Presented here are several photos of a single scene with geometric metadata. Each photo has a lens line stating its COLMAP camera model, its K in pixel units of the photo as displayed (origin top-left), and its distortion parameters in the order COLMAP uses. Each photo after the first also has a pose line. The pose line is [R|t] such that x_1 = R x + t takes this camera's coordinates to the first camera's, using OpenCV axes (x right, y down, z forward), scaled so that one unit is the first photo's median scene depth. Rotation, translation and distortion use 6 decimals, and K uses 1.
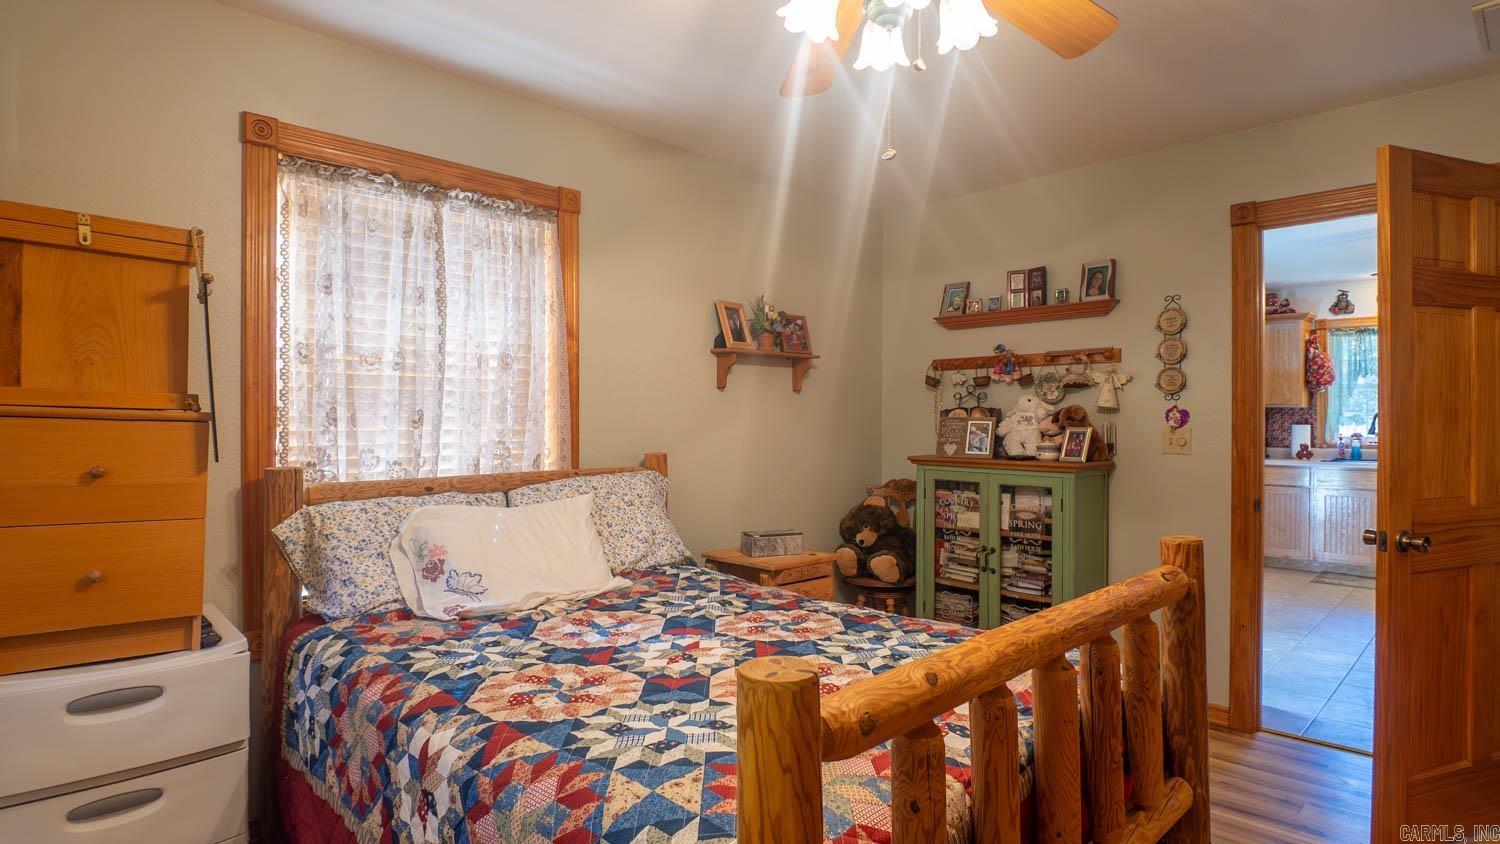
lens RADIAL K [[768.2, 0, 759.4], [0, 768.2, 426.7], [0, 0, 1]] dist [0.011623, -0.025647]
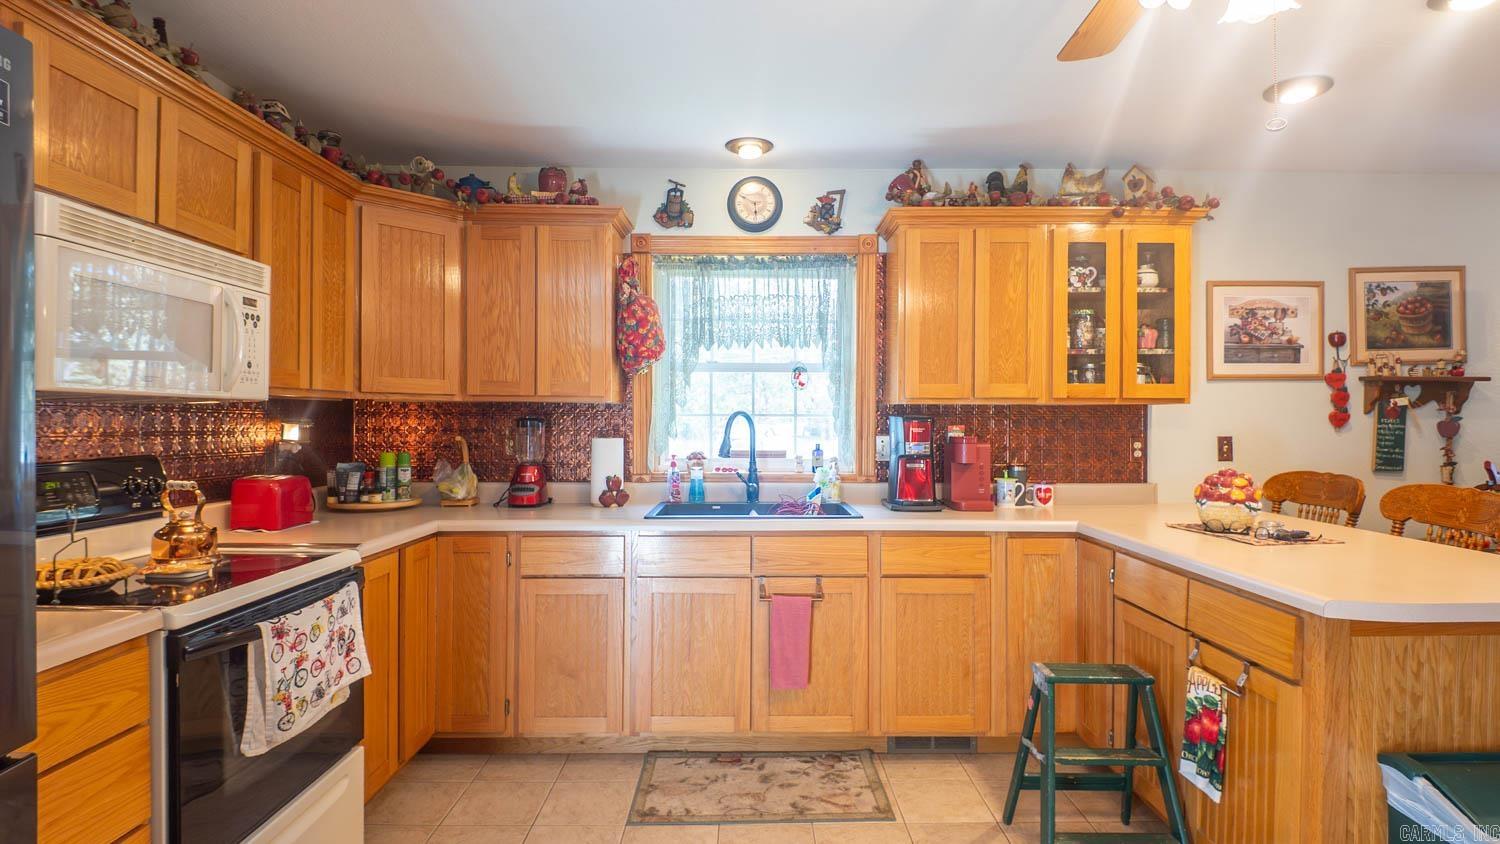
lens RADIAL K [[768.2, 0, 760.7], [0, 768.2, 422.4], [0, 0, 1]] dist [0.011623, -0.025647]
pose [[0.688308, -0.001699, 0.725417, 0.183423], [-0.000067, 0.999997, 0.002406, -0.006209], [-0.725419, -0.001705, 0.688305, 0.260179]]
